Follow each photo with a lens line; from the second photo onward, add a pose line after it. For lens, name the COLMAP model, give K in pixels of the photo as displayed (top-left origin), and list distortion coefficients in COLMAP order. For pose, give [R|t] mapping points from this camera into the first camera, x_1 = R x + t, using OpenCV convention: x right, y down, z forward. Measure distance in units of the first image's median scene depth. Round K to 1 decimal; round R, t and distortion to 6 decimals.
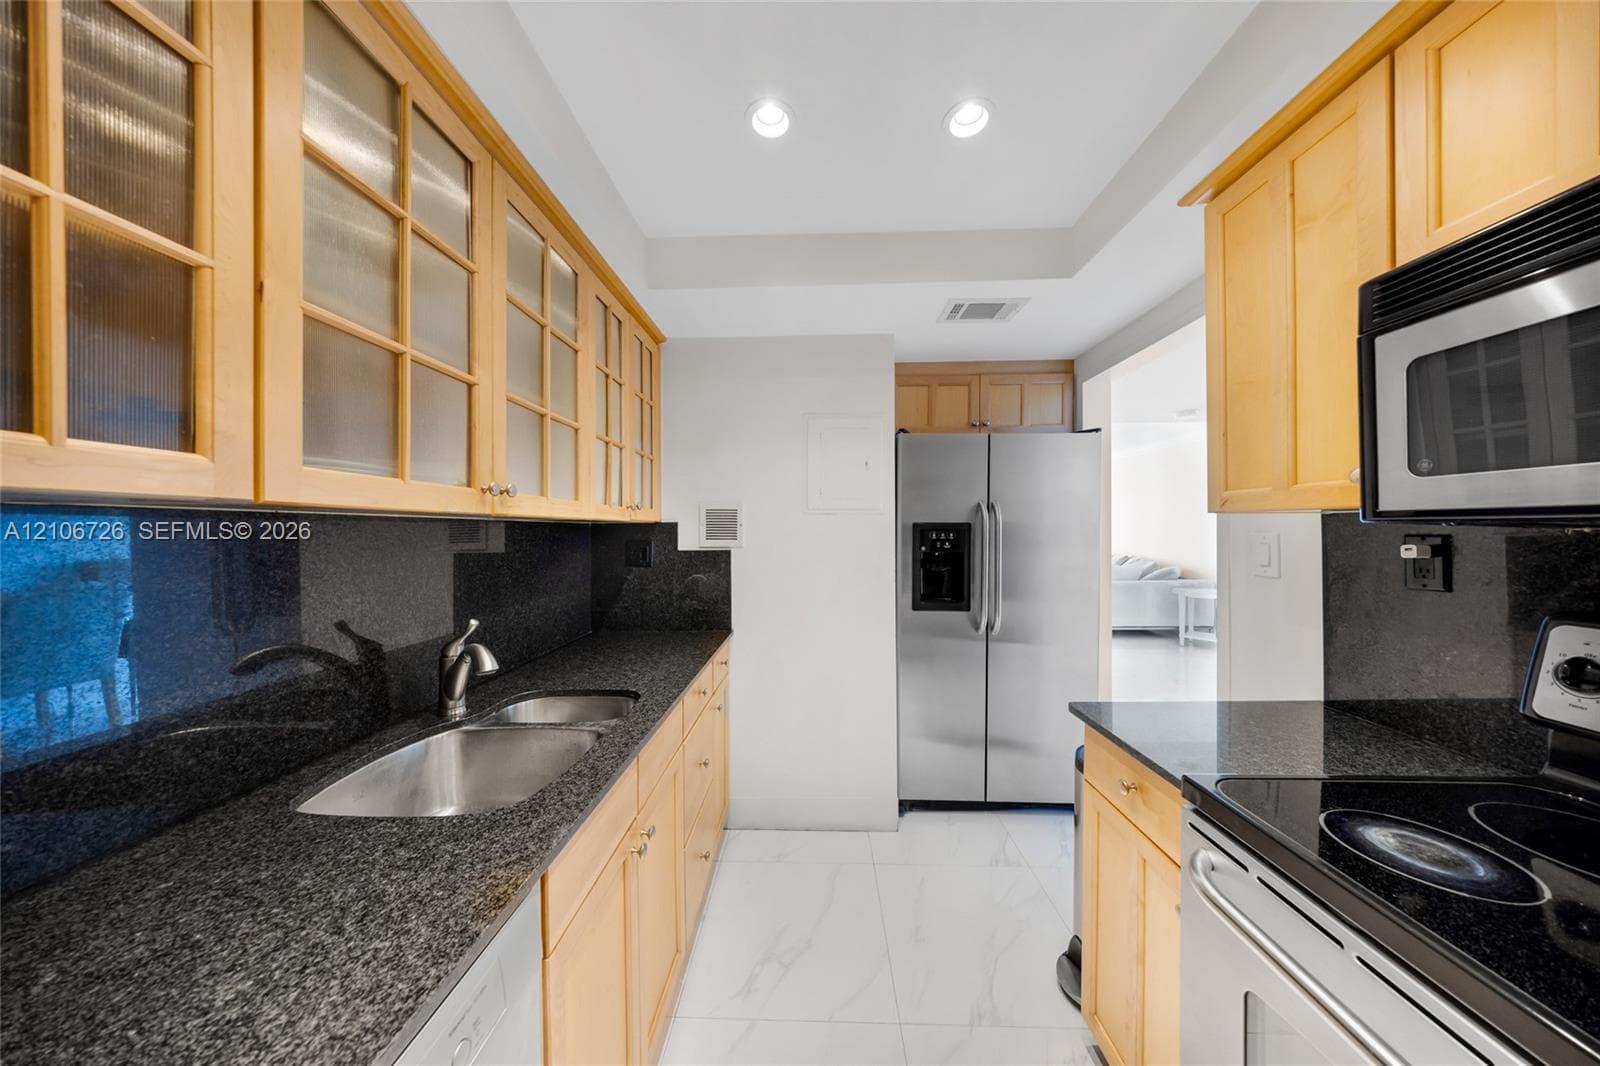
lens RADIAL K [[483.0, 0, 800.0], [0, 483.0, 533.0], [0, 0, 1]] dist [0.000566, 0.000011]
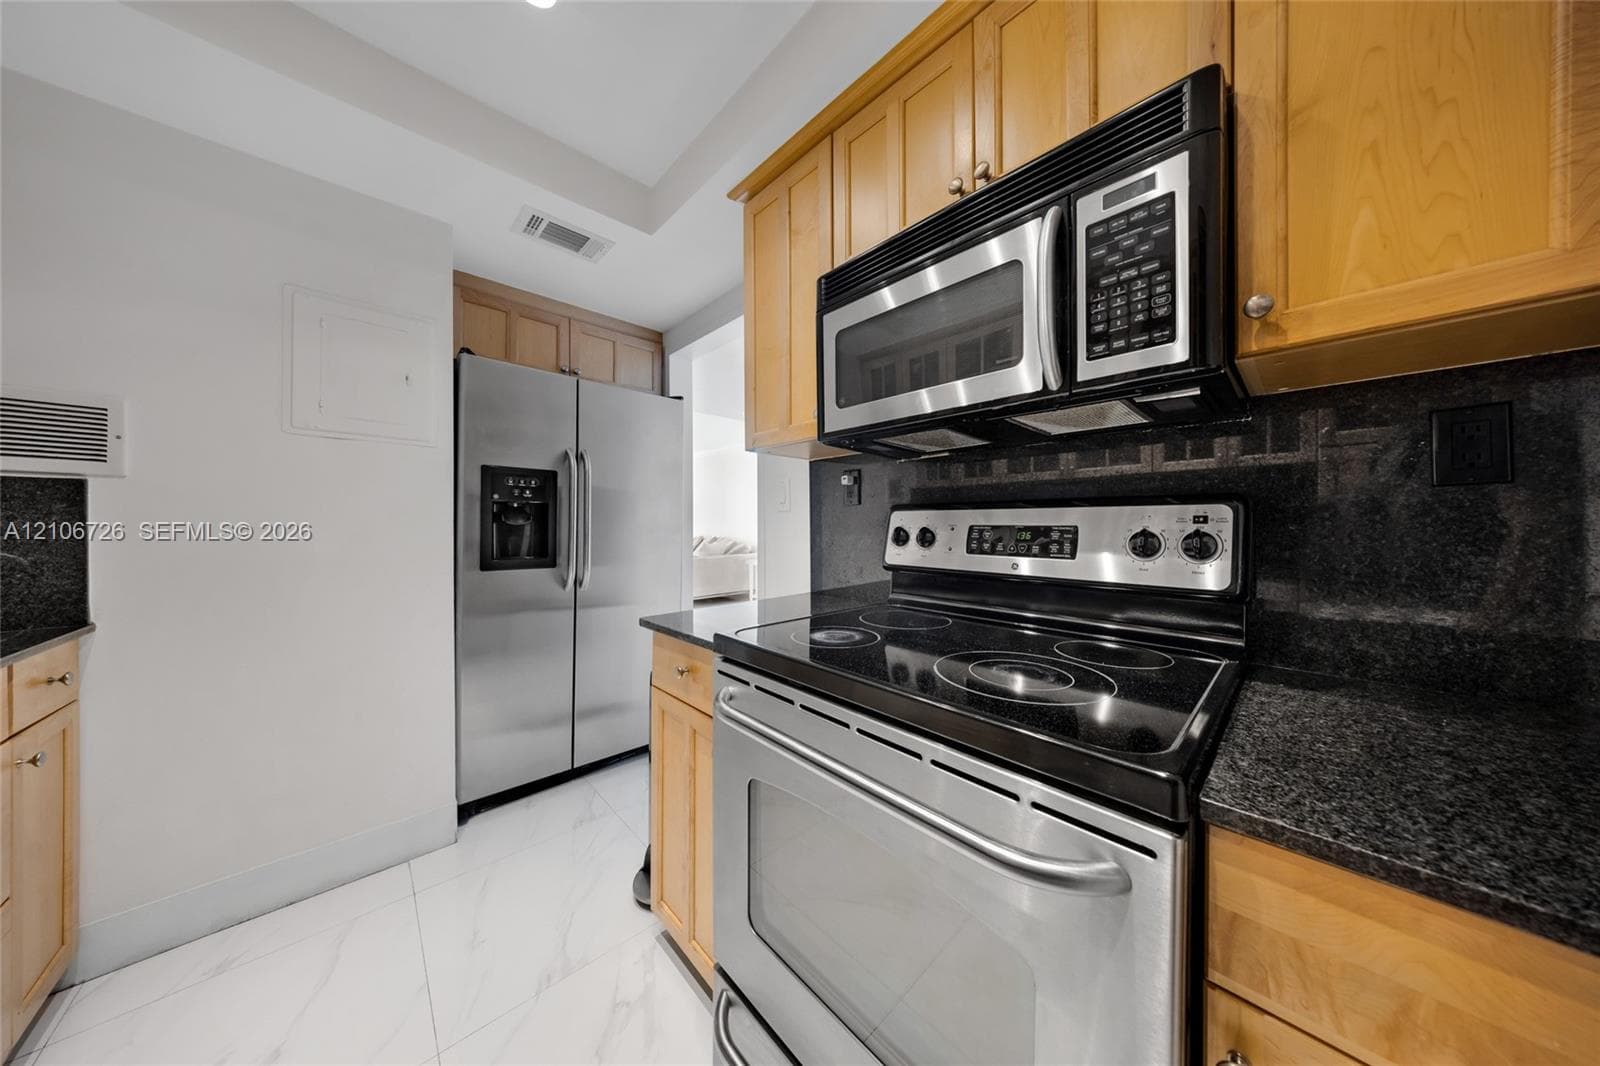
lens RADIAL K [[479.4, 0, 821.1], [0, 479.4, 527.0], [0, 0, 1]] dist [0.006778, -0.000097]
pose [[0.694691, 0.008008, 0.719264, 0.053220], [-0.004899, 0.999968, -0.006402, 0.111760], [-0.719292, 0.000924, 0.694707, -0.010894]]
